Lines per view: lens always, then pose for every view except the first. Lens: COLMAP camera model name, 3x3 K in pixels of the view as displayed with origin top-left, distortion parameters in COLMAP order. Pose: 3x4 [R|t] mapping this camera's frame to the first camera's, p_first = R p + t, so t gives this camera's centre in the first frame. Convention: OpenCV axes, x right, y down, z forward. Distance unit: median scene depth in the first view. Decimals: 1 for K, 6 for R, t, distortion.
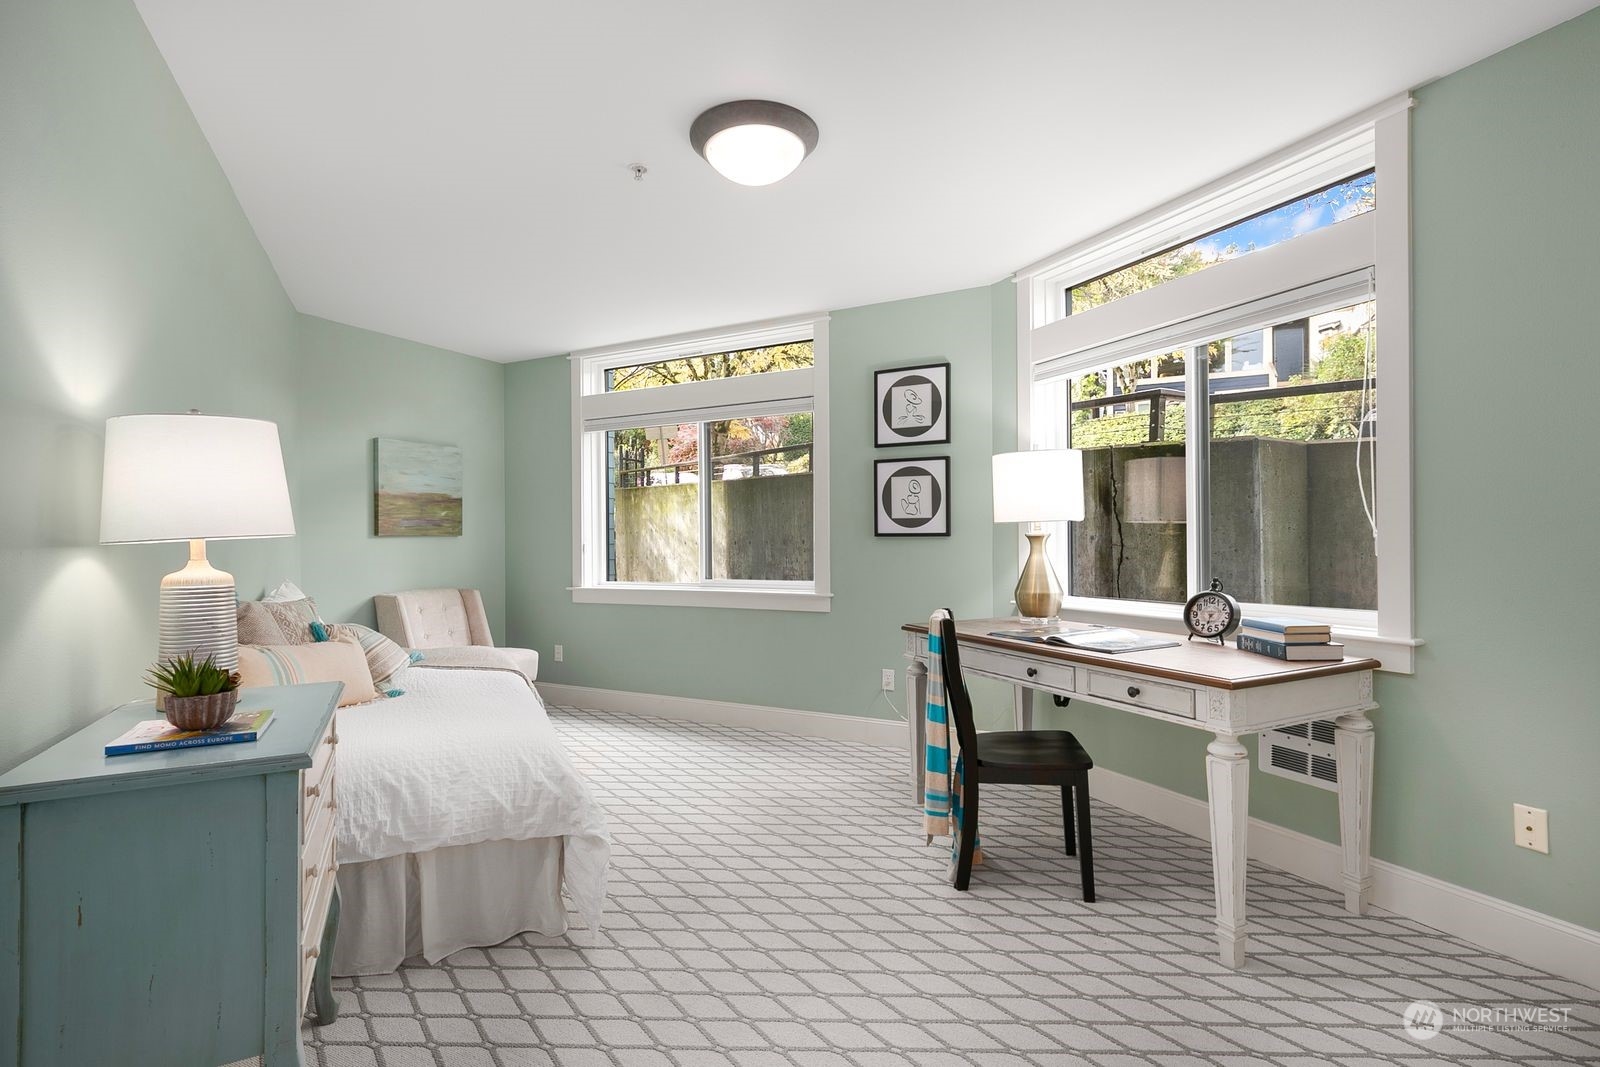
lens RADIAL K [[743.1, 0, 796.1], [0, 743.1, 540.7], [0, 0, 1]] dist [0.005249, -0.002192]
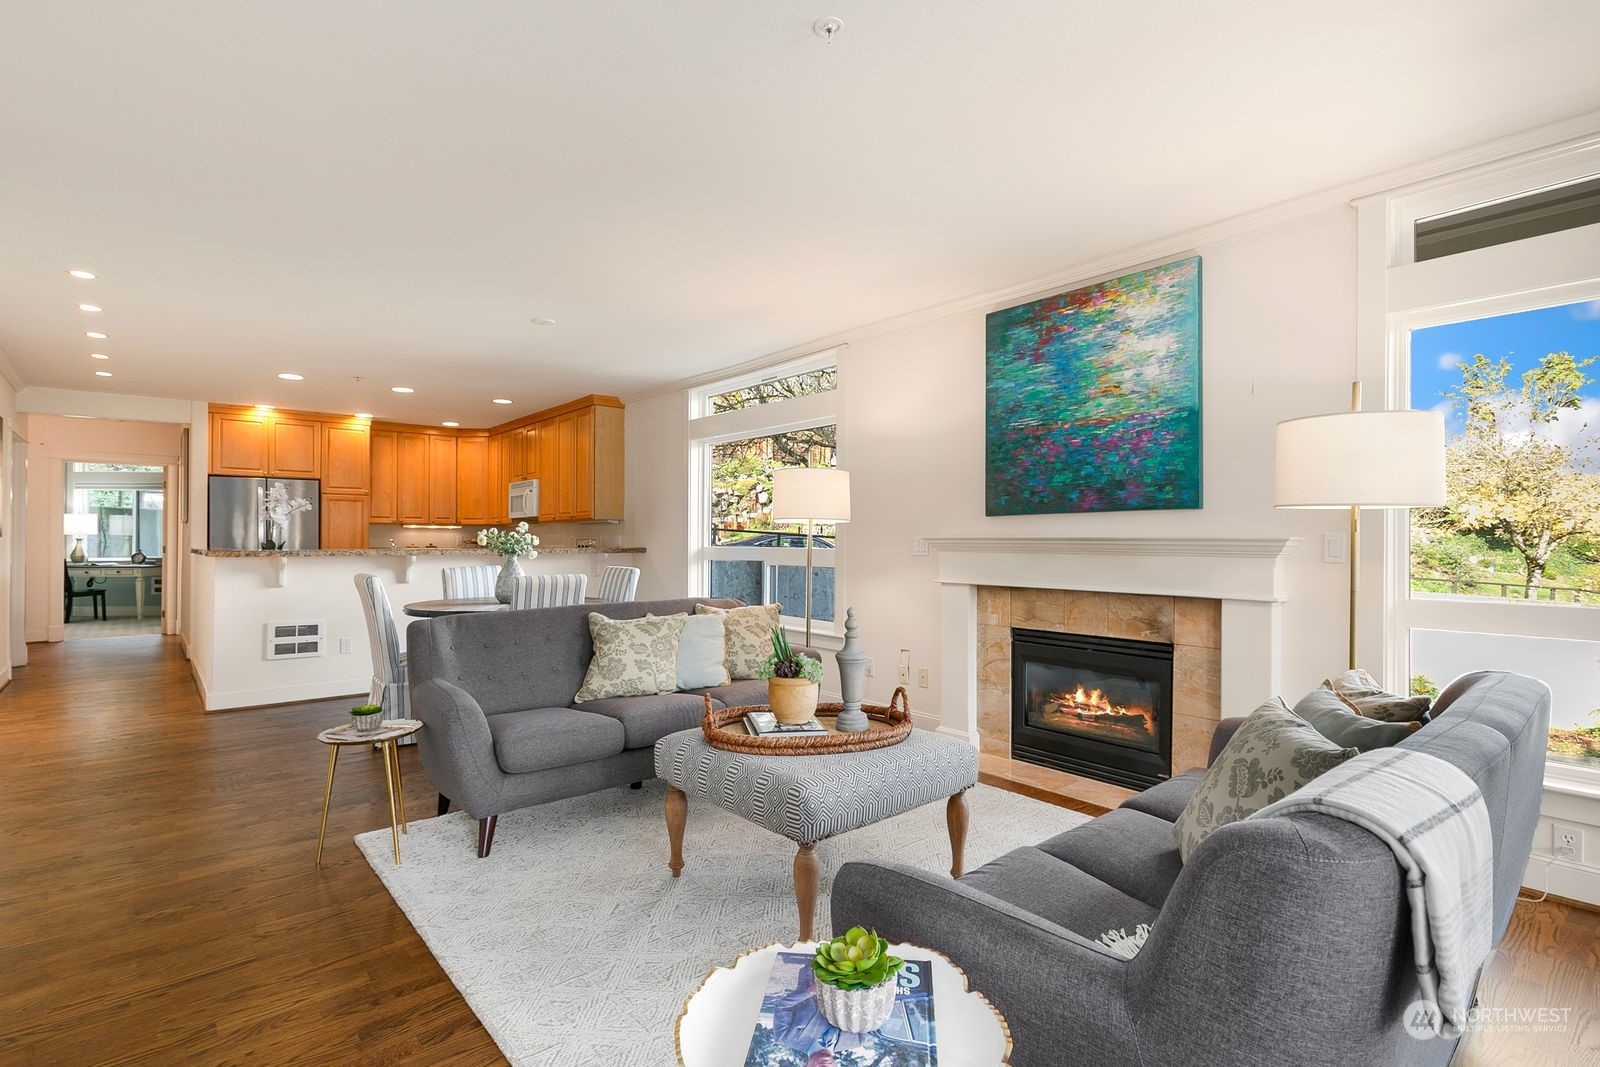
lens RADIAL K [[743.1, 0, 804.3], [0, 743.1, 535.1], [0, 0, 1]] dist [0.005249, -0.002192]
pose [[0.350633, 0.012200, 0.936434, -1.749512], [-0.003770, 0.999925, -0.011615, 0.002471], [-0.936505, 0.000542, 0.350652, -3.382977]]
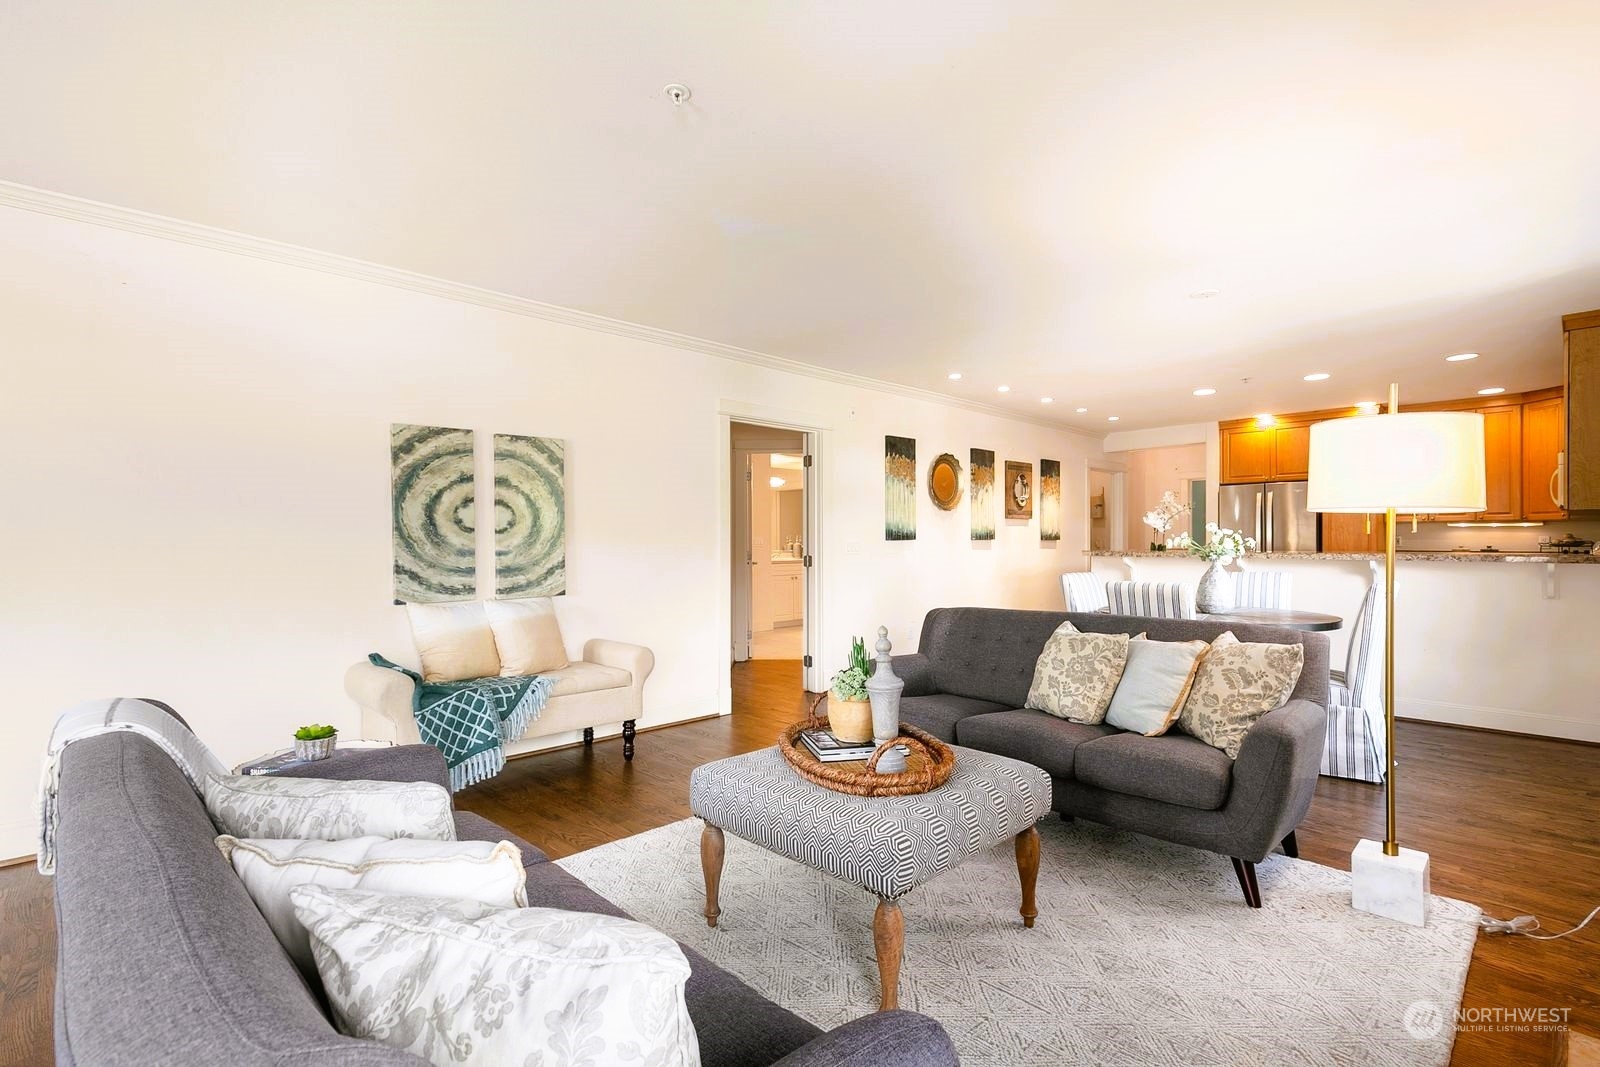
lens RADIAL K [[743.1, 0, 796.9], [0, 743.1, 527.1], [0, 0, 1]] dist [0.005249, -0.002192]
pose [[0.951304, -0.002285, -0.308245, -0.826176], [-0.003474, 0.999830, -0.018135, -0.003376], [0.308234, 0.018323, 0.951134, -3.809906]]
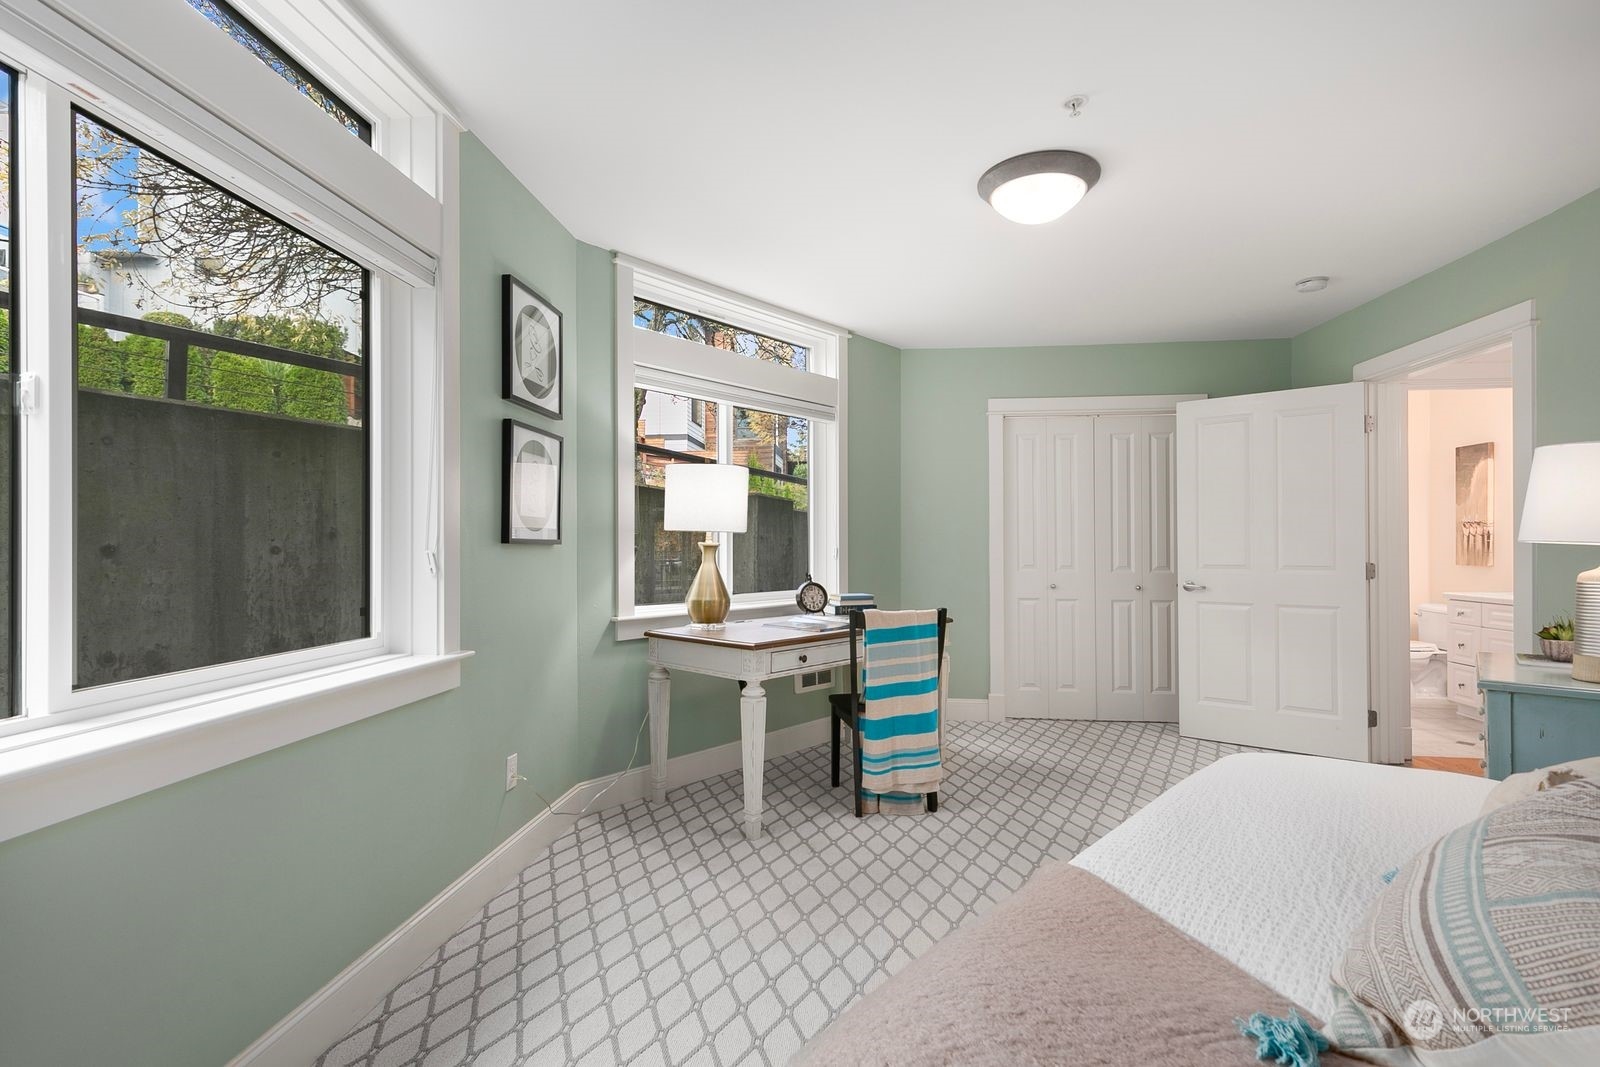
lens RADIAL K [[743.1, 0, 795.9], [0, 743.1, 535.5], [0, 0, 1]] dist [0.005249, -0.002192]
pose [[-0.362056, 0.013234, 0.932062, -0.736455], [-0.002655, 0.999881, -0.015229, -0.004925], [-0.932152, -0.007989, -0.361978, 1.342882]]
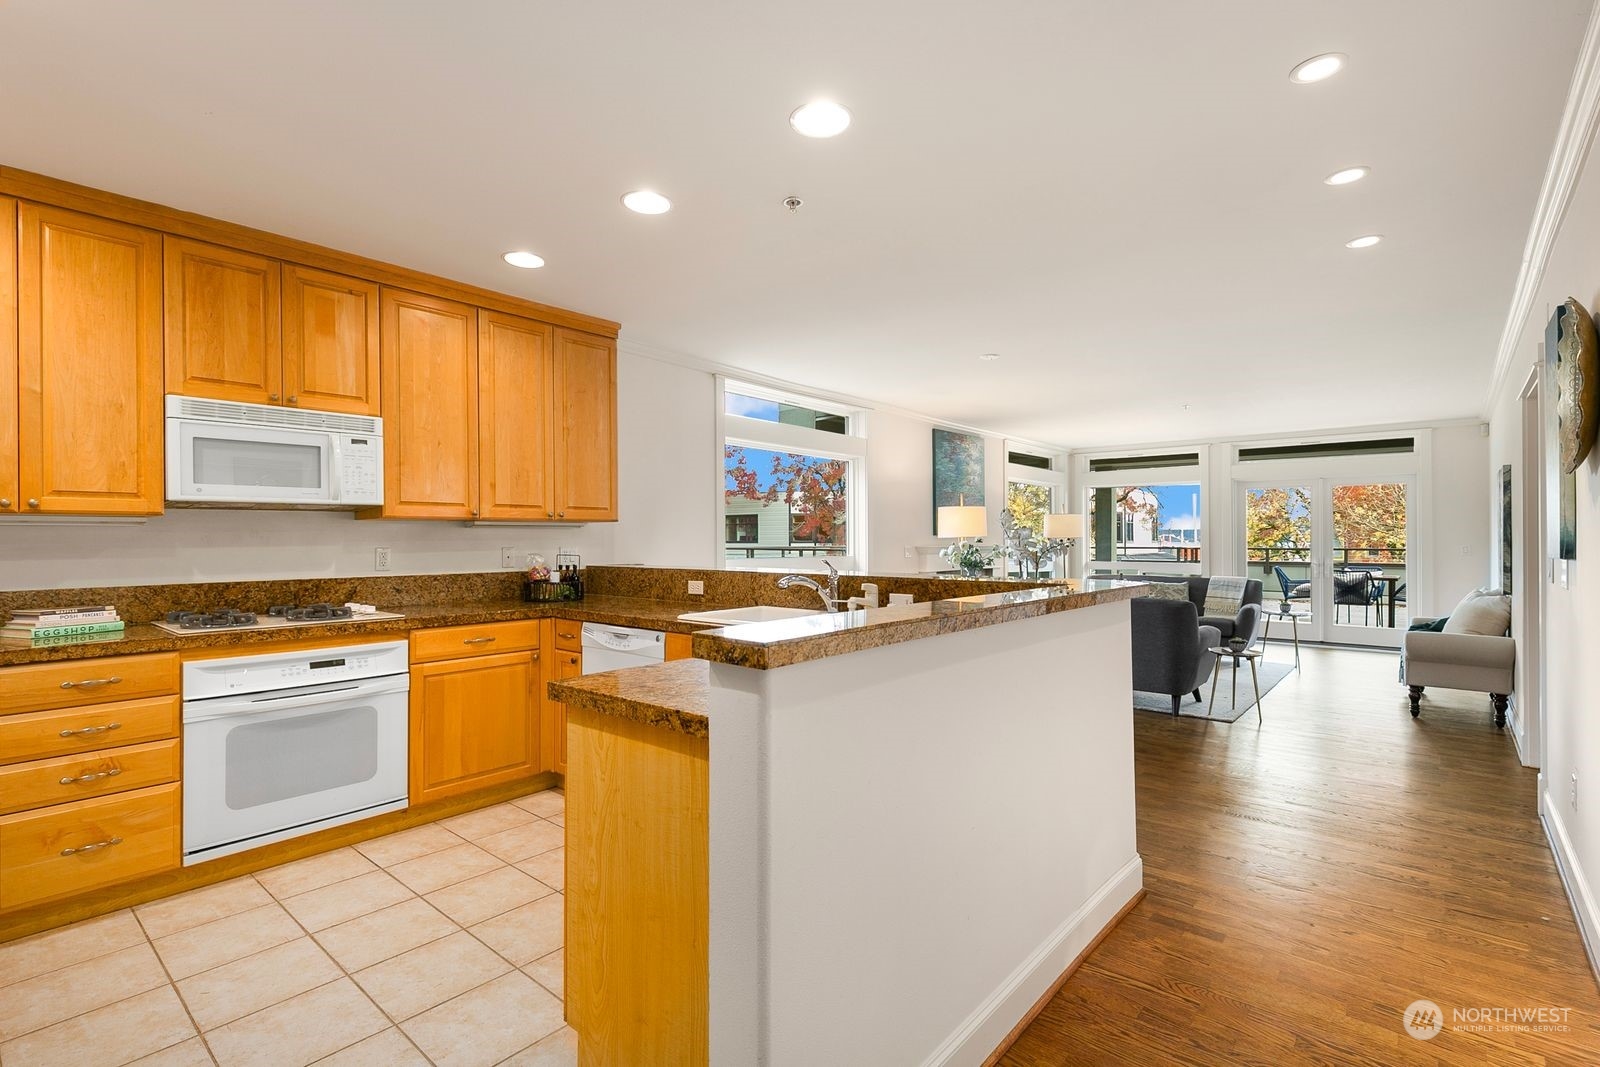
lens RADIAL K [[743.1, 0, 798.0], [0, 743.1, 535.0], [0, 0, 1]] dist [0.005249, -0.002192]
pose [[-0.975431, 0.008026, 0.220158, -0.516850], [0.006750, 0.999956, -0.006547, -0.034822], [-0.220200, -0.004900, -0.975442, -0.722470]]
